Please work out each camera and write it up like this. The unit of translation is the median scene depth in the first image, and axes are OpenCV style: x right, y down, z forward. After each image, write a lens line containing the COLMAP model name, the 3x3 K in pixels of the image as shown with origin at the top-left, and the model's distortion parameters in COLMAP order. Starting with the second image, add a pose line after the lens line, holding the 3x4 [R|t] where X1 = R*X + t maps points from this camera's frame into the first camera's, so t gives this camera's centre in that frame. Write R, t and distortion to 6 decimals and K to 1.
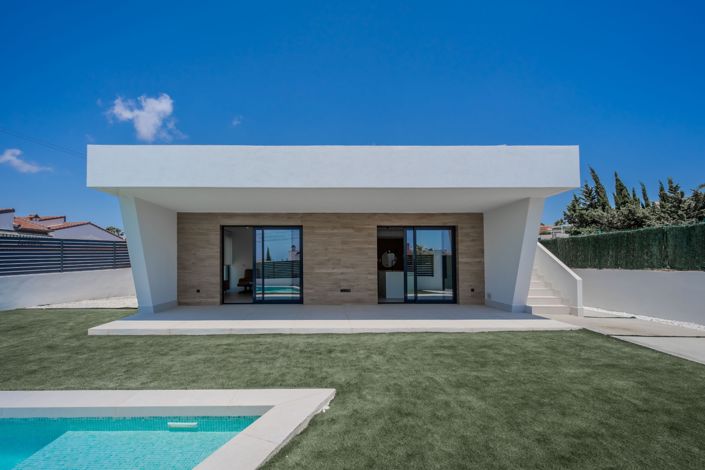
lens RADIAL K [[301.5, 0, 345.7], [0, 301.5, 248.2], [0, 0, 1]] dist [0.002083, -0.001263]
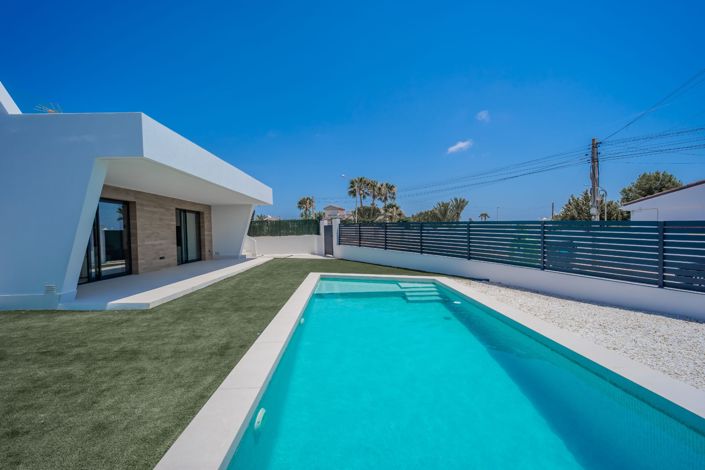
lens RADIAL K [[301.5, 0, 339.9], [0, 301.5, 241.8], [0, 0, 1]] dist [0.002083, -0.001263]
pose [[0.065920, -0.029932, 0.997376, -1.194053], [-0.019539, 0.999320, 0.031282, 0.020031], [-0.997634, -0.021550, 0.065290, 0.185278]]
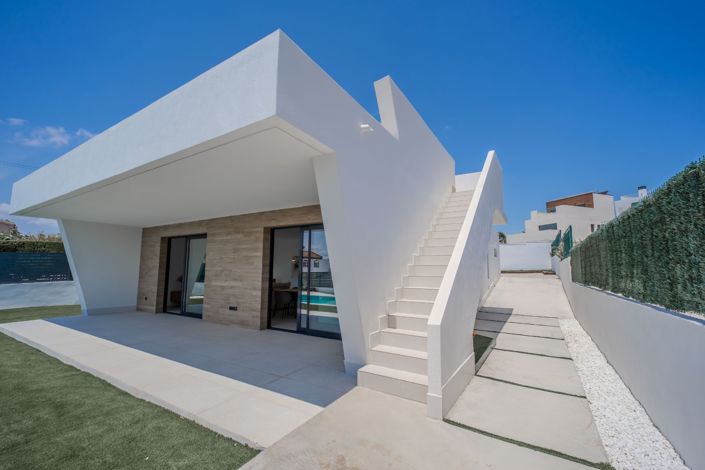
lens RADIAL K [[301.5, 0, 352.3], [0, 301.5, 238.9], [0, 0, 1]] dist [0.002083, -0.001263]
pose [[0.838114, -0.048586, -0.543327, 0.727686], [0.008593, 0.997078, -0.075907, 0.016159], [0.545427, 0.058950, 0.836082, 0.476130]]
